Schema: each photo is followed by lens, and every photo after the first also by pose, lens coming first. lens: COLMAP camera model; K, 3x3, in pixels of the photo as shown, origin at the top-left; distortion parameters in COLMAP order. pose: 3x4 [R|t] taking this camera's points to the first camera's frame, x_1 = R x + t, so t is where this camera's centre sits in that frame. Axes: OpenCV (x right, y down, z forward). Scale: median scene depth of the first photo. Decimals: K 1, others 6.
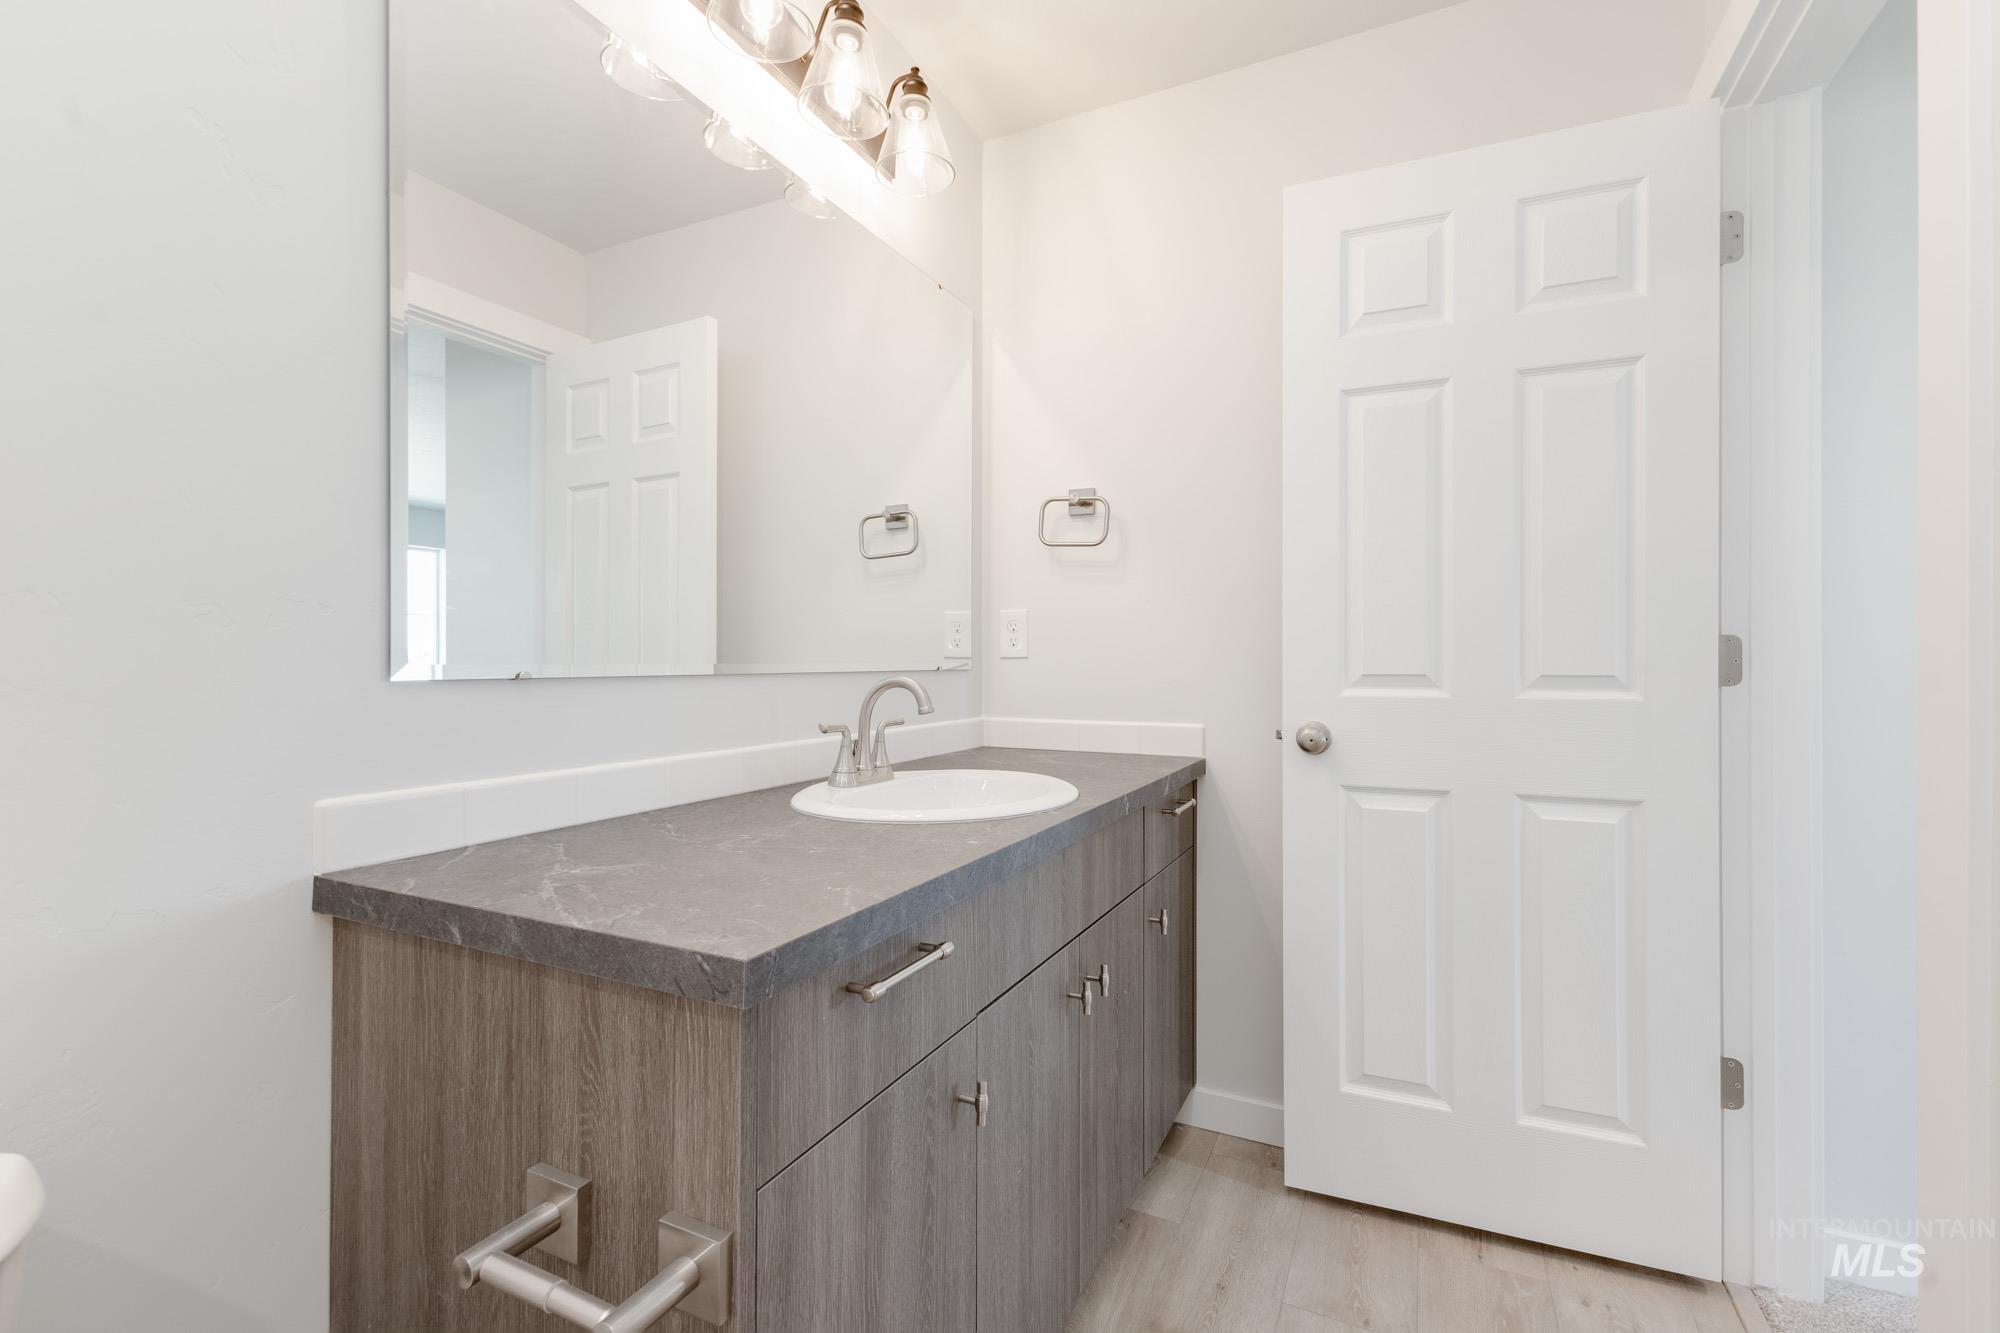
lens RADIAL K [[873.1, 0, 1000.0], [0, 873.1, 666.5], [0, 0, 1]] dist [0.012072, -0.000771]
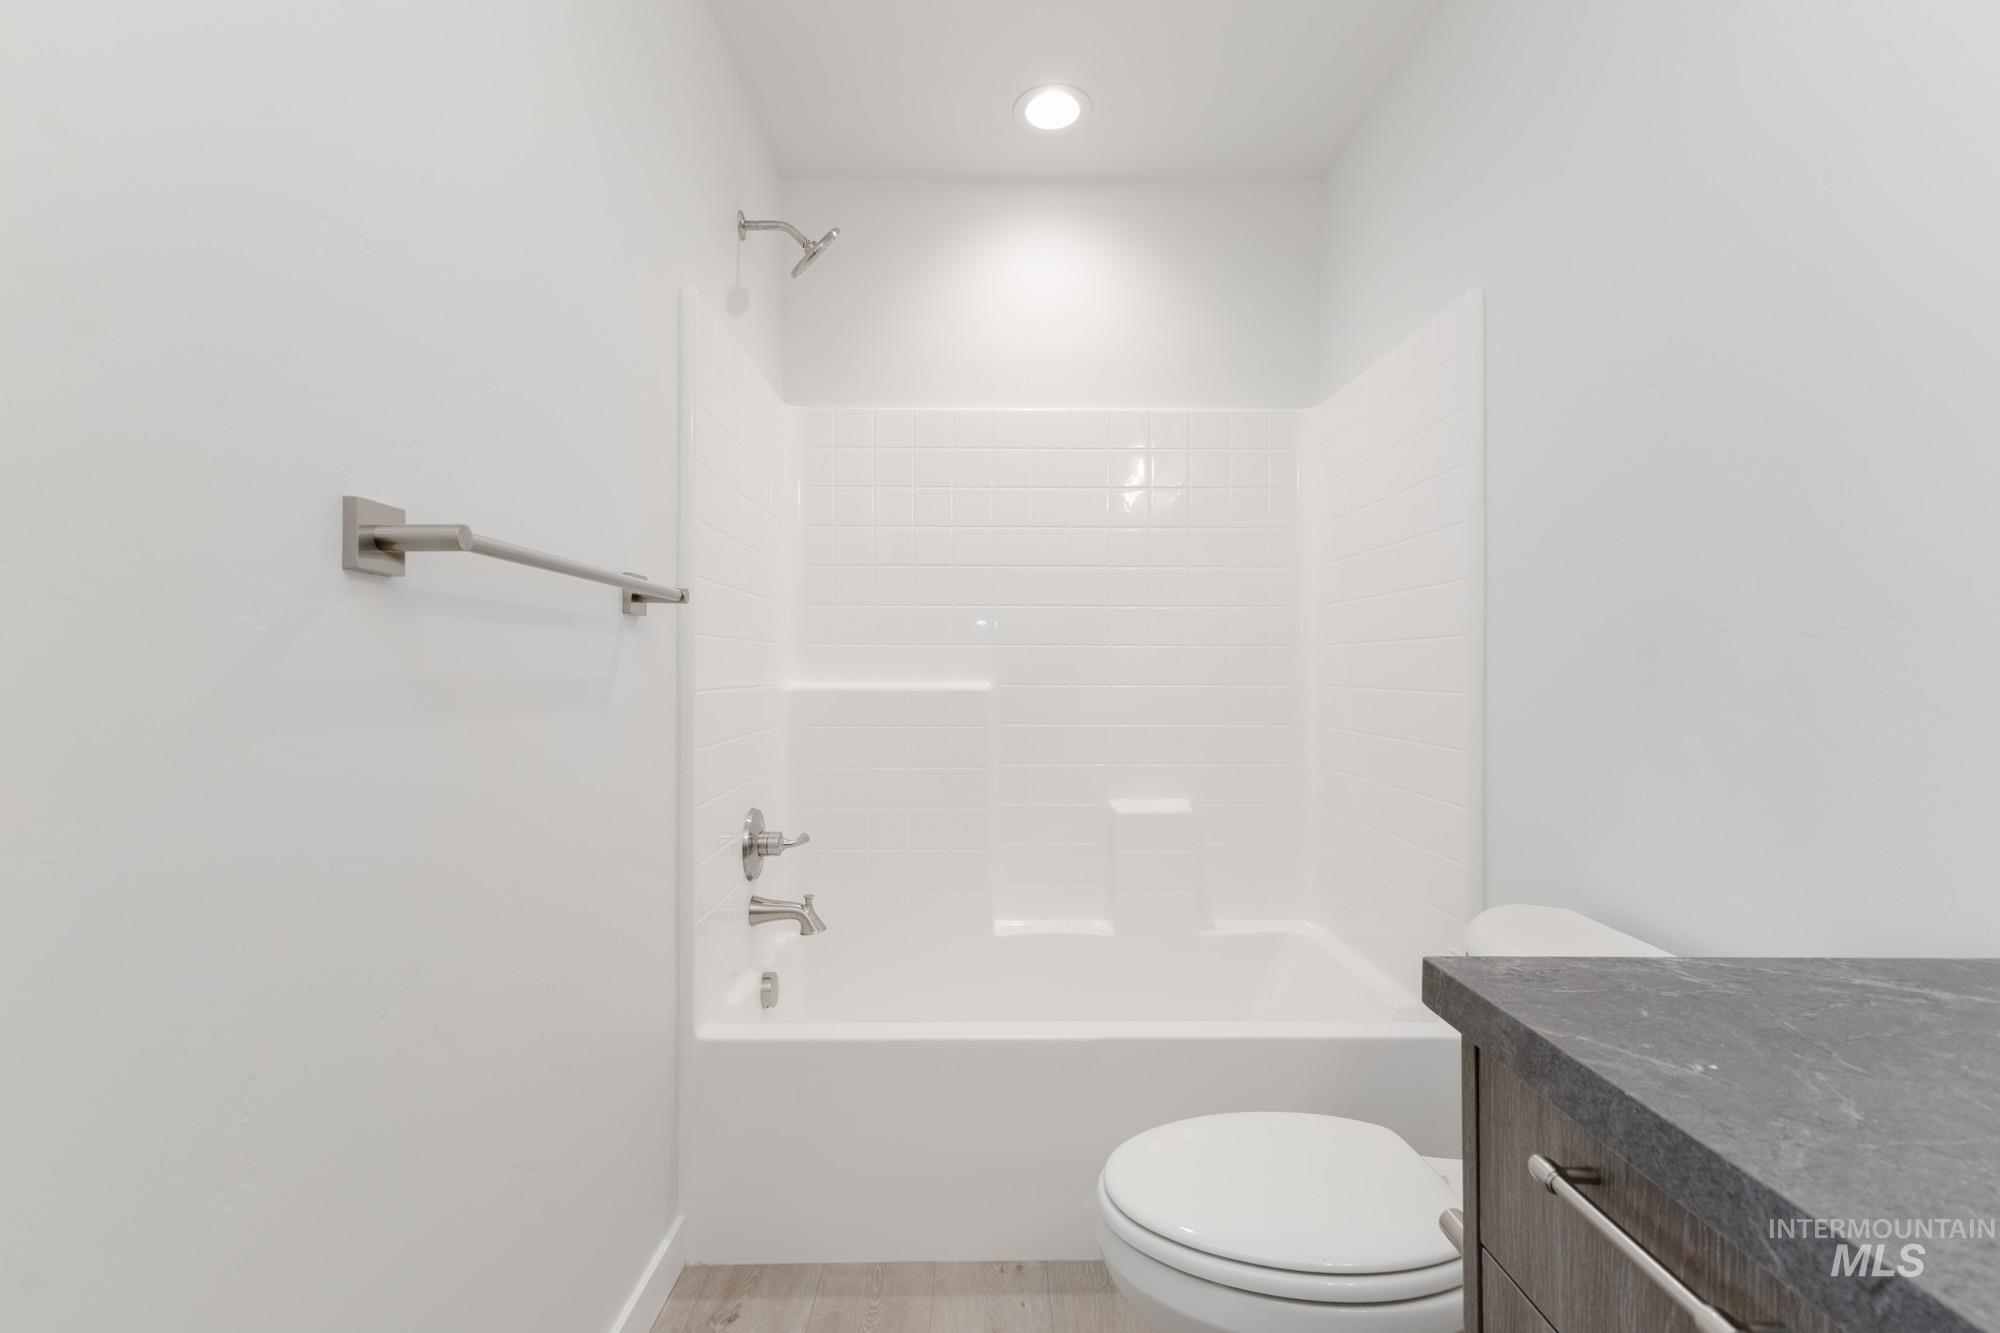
lens RADIAL K [[873.1, 0, 1000.0], [0, 873.1, 666.5], [0, 0, 1]] dist [0.012072, -0.000771]
pose [[-0.894694, -0.004687, -0.446656, 0.554186], [-0.004270, 0.999989, -0.001940, -0.010537], [0.446660, 0.000171, -0.894704, 1.480611]]
